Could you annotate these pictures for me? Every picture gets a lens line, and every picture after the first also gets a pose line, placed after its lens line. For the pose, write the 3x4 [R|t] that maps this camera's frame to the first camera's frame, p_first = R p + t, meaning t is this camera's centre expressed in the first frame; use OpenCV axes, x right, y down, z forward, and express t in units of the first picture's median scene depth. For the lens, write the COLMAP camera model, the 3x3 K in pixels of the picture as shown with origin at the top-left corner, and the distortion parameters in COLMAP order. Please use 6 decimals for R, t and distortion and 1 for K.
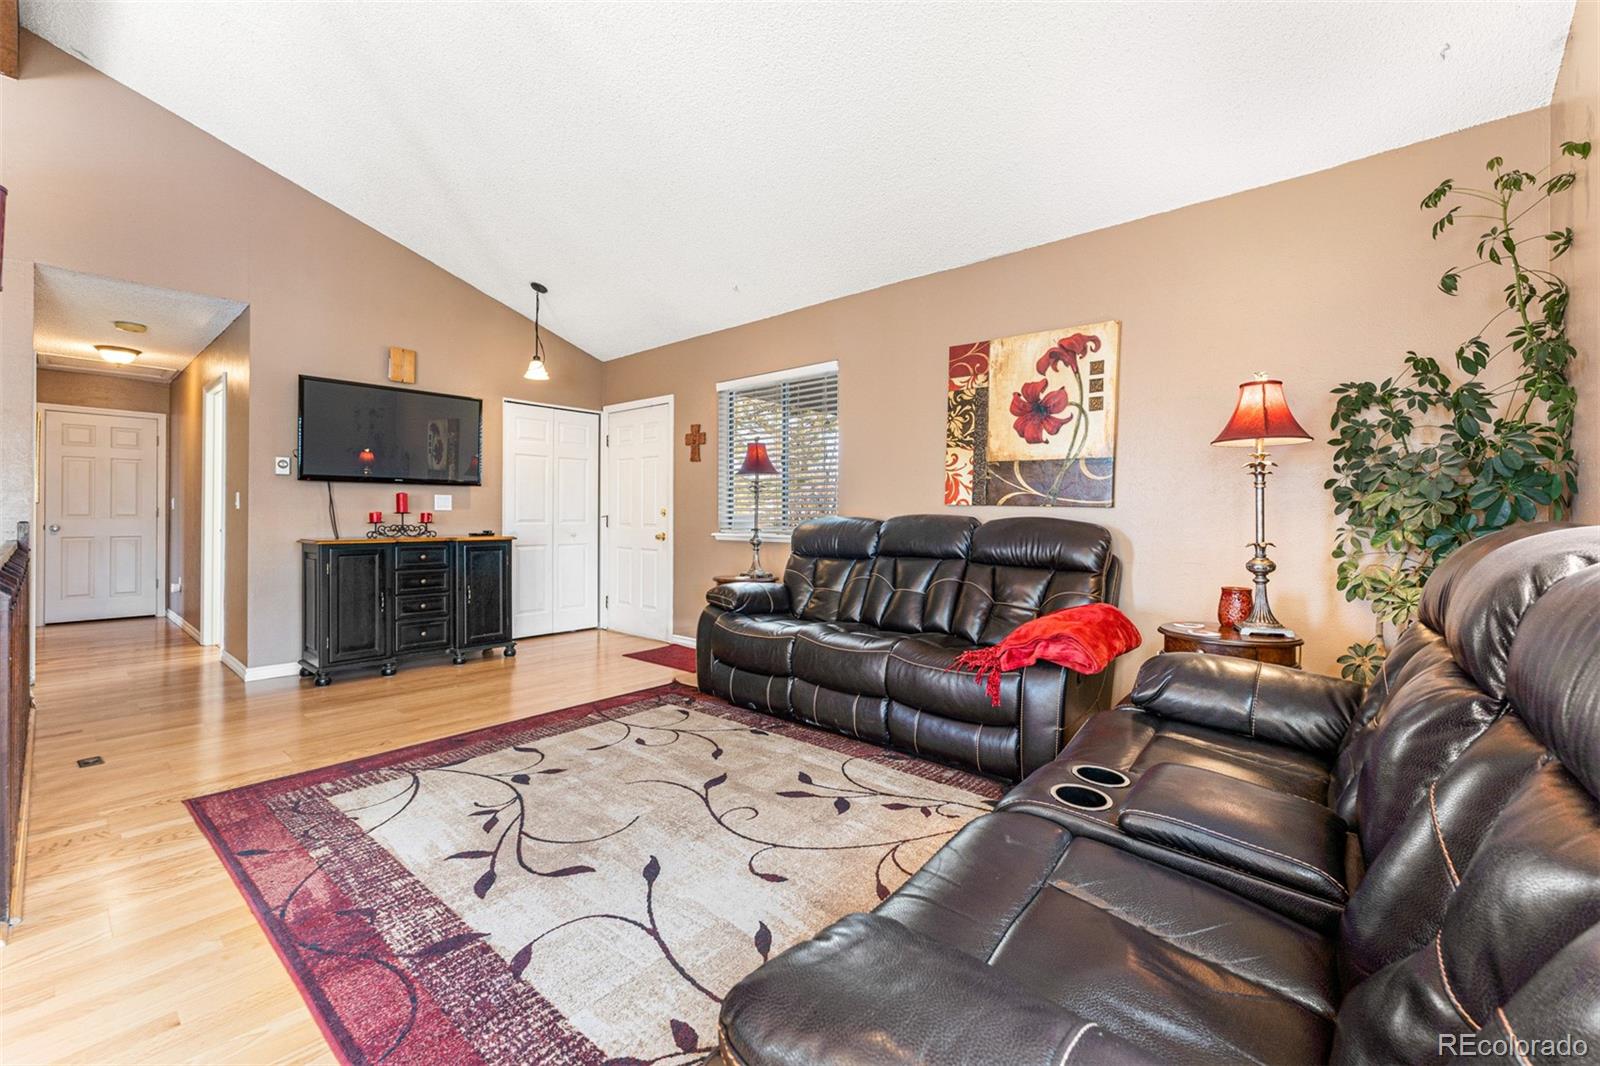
lens RADIAL K [[653.4, 0, 802.4], [0, 653.4, 521.6], [0, 0, 1]] dist [0.001209, -0.000281]
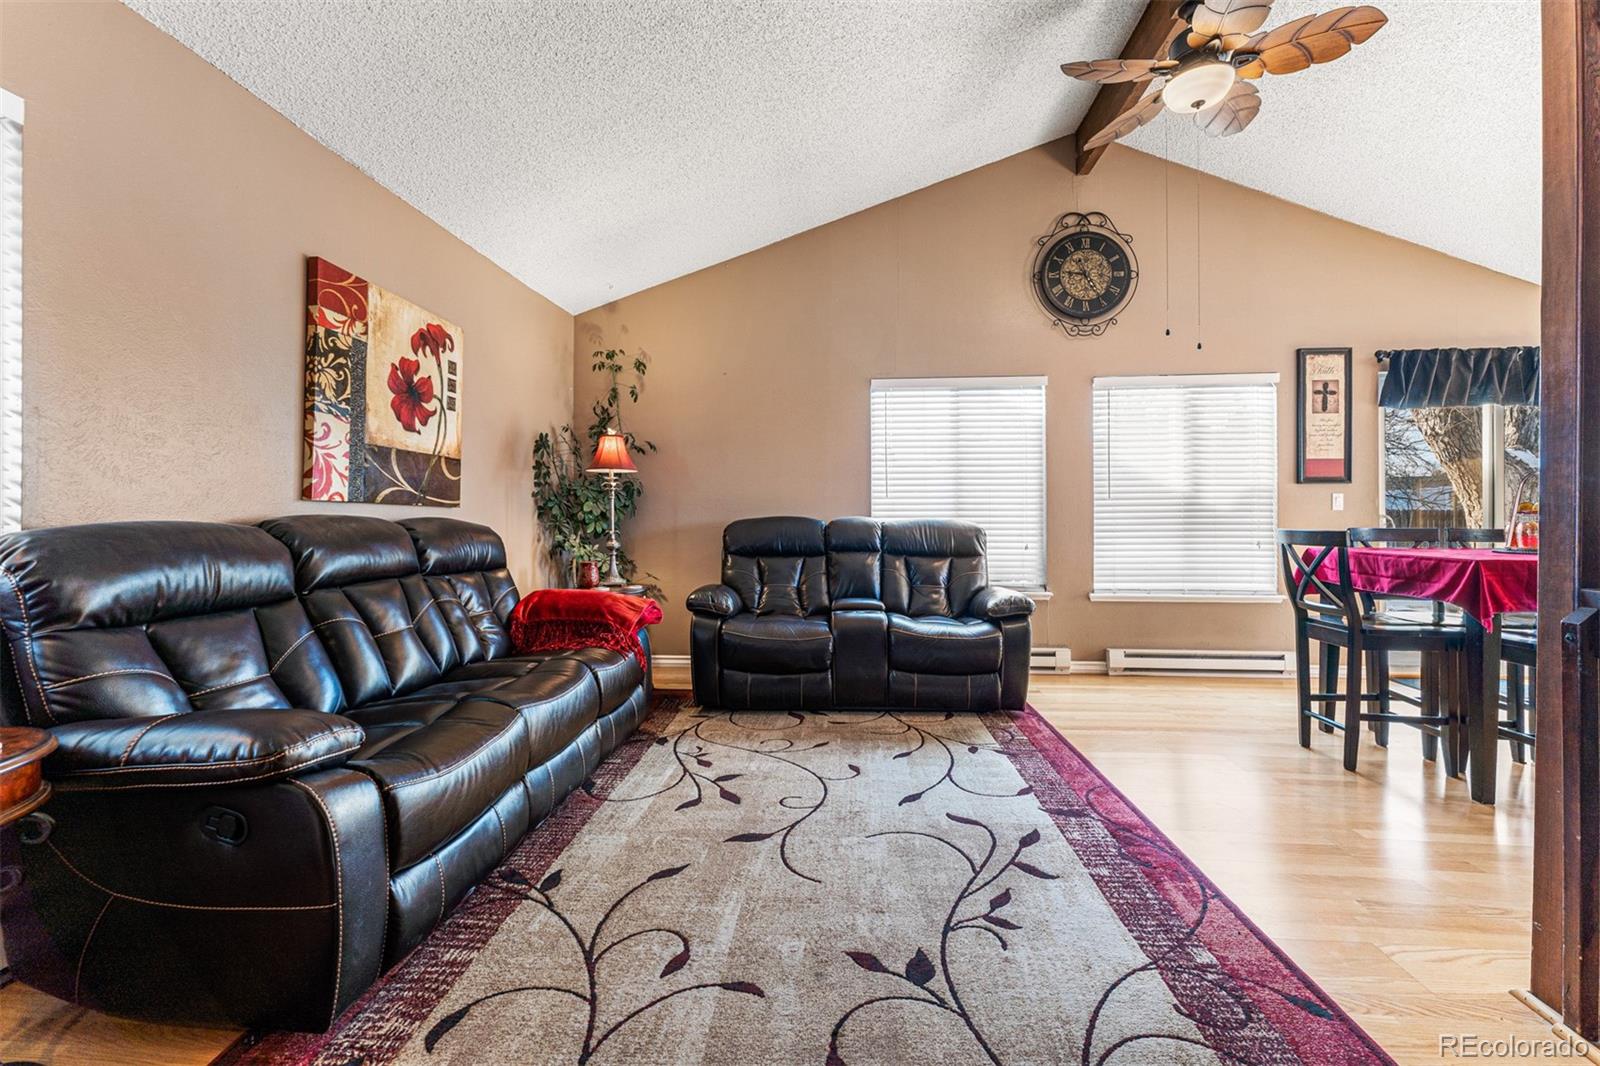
lens RADIAL K [[653.4, 0, 810.7], [0, 653.4, 524.1], [0, 0, 1]] dist [0.001209, -0.000281]
pose [[-0.597685, -0.015055, 0.801590, -0.770760], [0.008094, 0.999659, 0.024811, -0.019012], [-0.801690, 0.021317, -0.597360, 1.310127]]
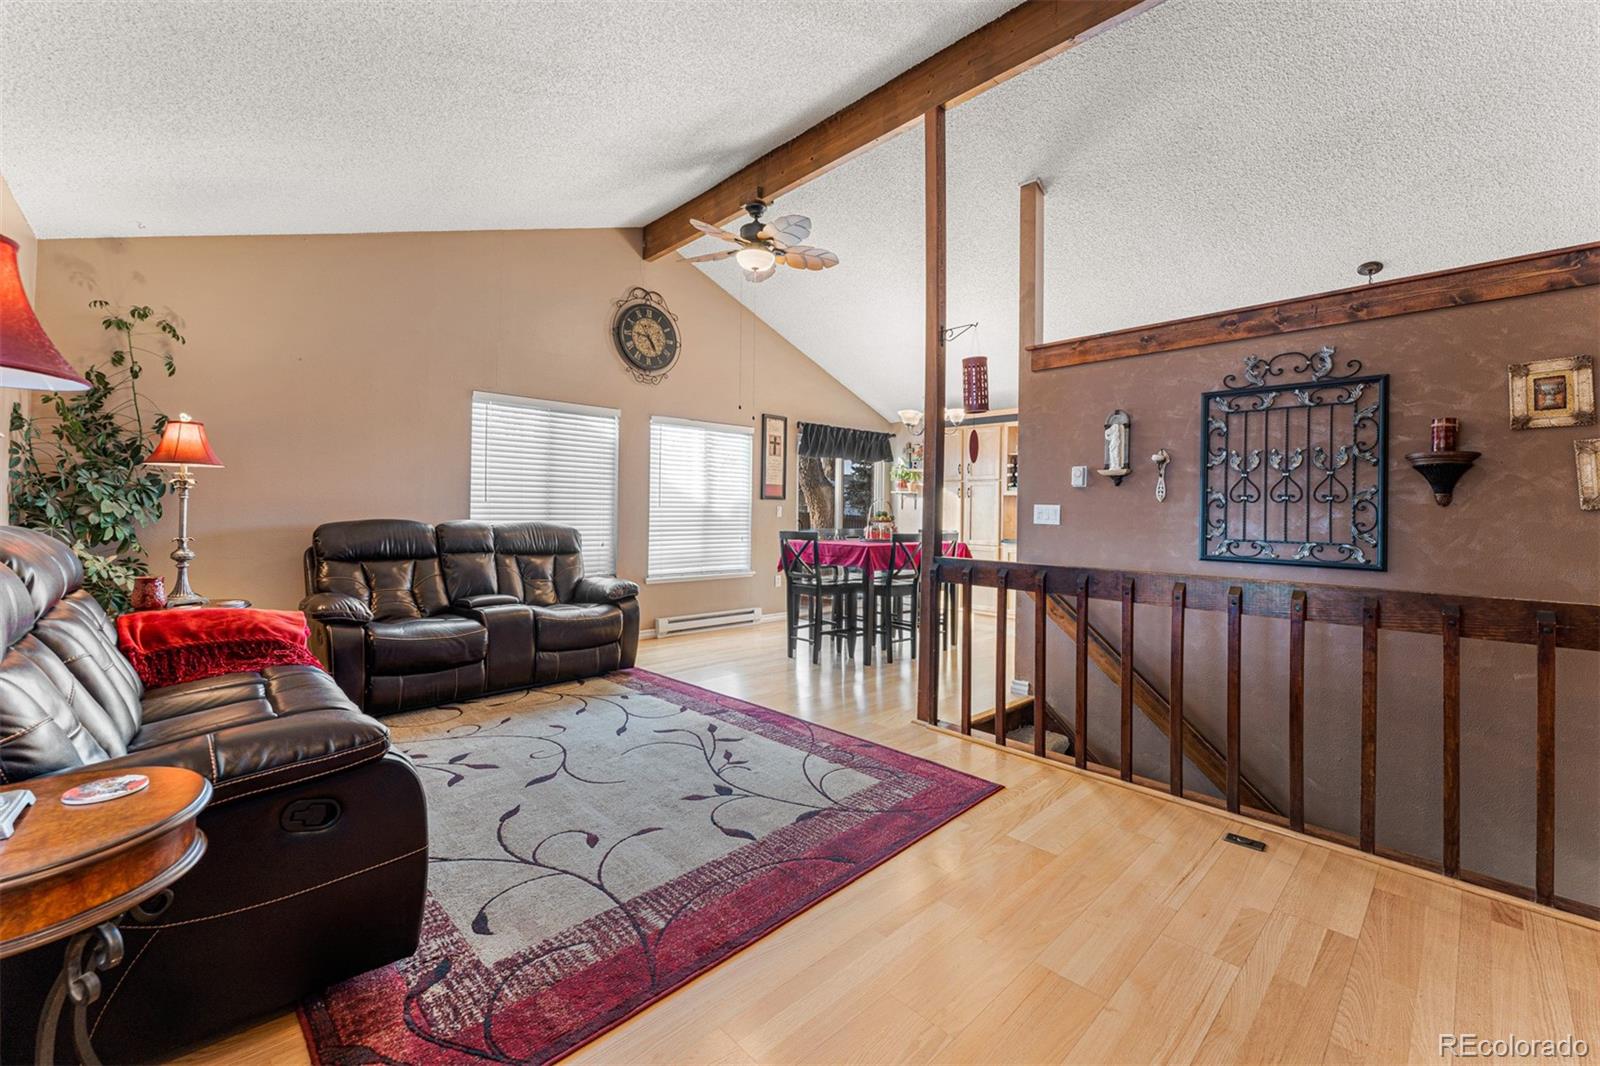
lens RADIAL K [[653.4, 0, 794.1], [0, 653.4, 522.7], [0, 0, 1]] dist [0.001209, -0.000281]
pose [[-0.994929, -0.020036, 0.098562, -0.583054], [-0.017385, 0.999466, 0.027685, -0.049252], [-0.099064, 0.025832, -0.994746, 1.837594]]
